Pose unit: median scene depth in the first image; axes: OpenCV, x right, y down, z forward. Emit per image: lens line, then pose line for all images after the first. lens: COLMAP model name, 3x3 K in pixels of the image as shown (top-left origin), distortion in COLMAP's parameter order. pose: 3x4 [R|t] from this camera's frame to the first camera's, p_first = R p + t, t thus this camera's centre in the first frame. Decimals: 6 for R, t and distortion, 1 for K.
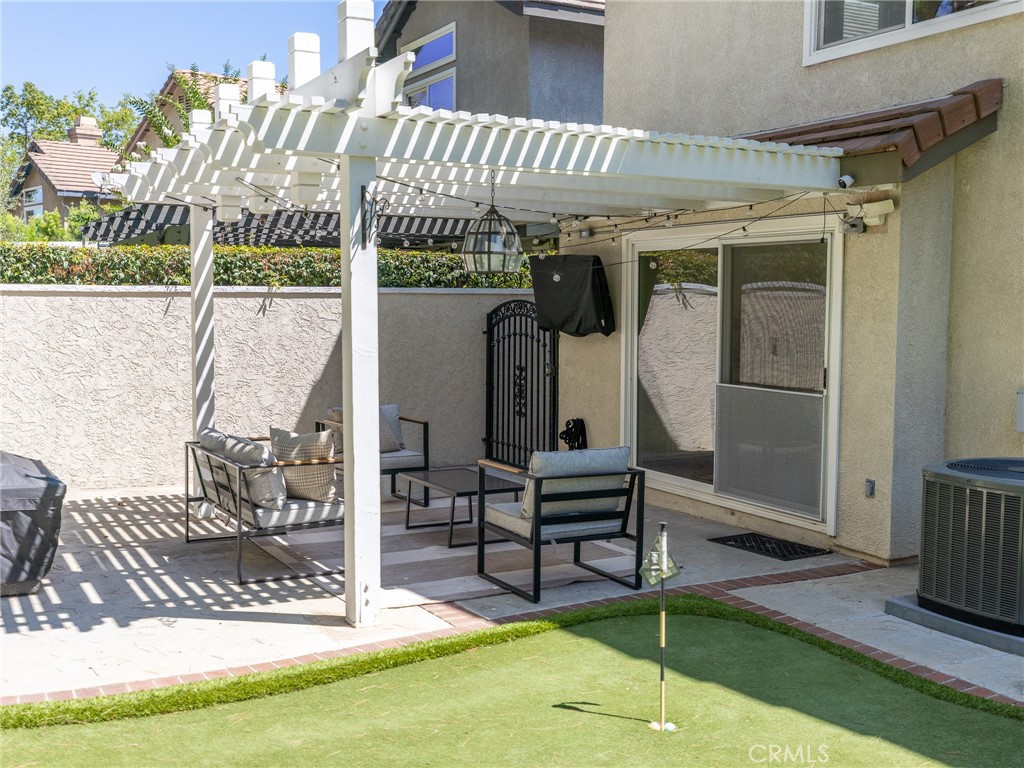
lens RADIAL K [[1075.5, 0, 512.3], [0, 1075.5, 383.7], [0, 0, 1]] dist [-0.005504, 0.000000]
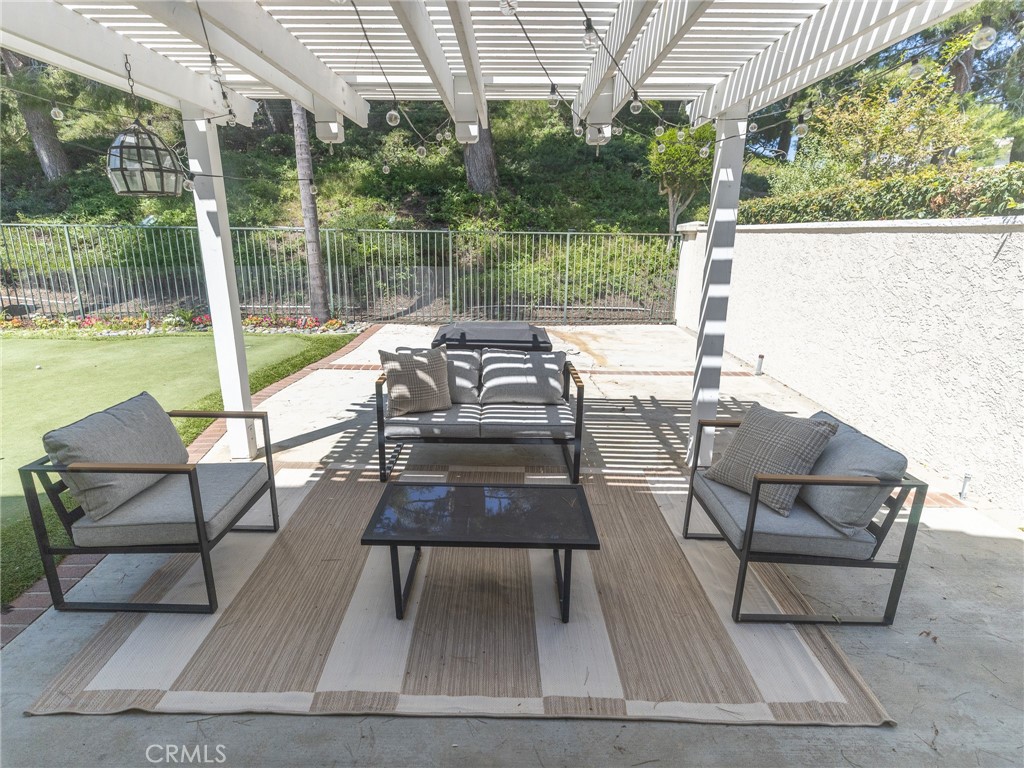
lens RADIAL K [[524.6, 0, 501.7], [0, 524.6, 389.0], [0, 0, 1]] dist [-0.000810, -0.000646]
pose [[-0.474378, 0.241644, -0.846507, 0.262370], [-0.075200, 0.946950, 0.312459, -0.110353], [0.877103, 0.211881, -0.431041, 1.473526]]
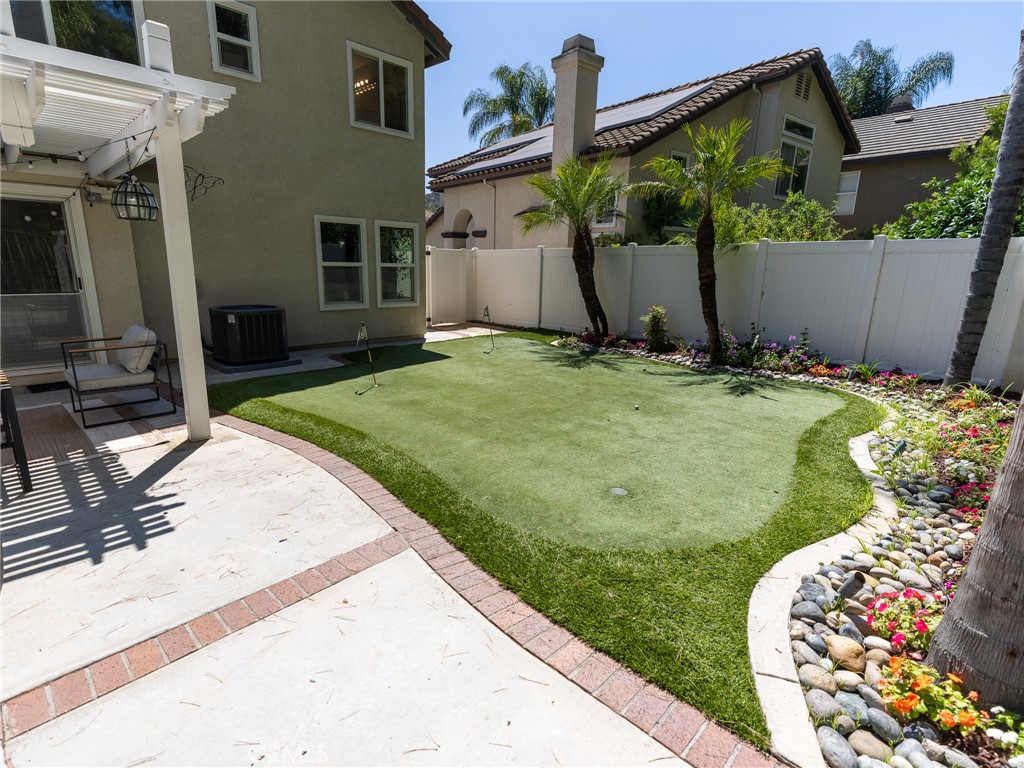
lens RADIAL K [[524.6, 0, 510.5], [0, 524.6, 385.5], [0, 0, 1]] dist [-0.000810, -0.000646]
pose [[-0.297832, -0.235680, 0.925068, -0.935004], [0.045475, 0.964442, 0.260352, -0.043033], [-0.953535, 0.119609, -0.276524, 0.694028]]
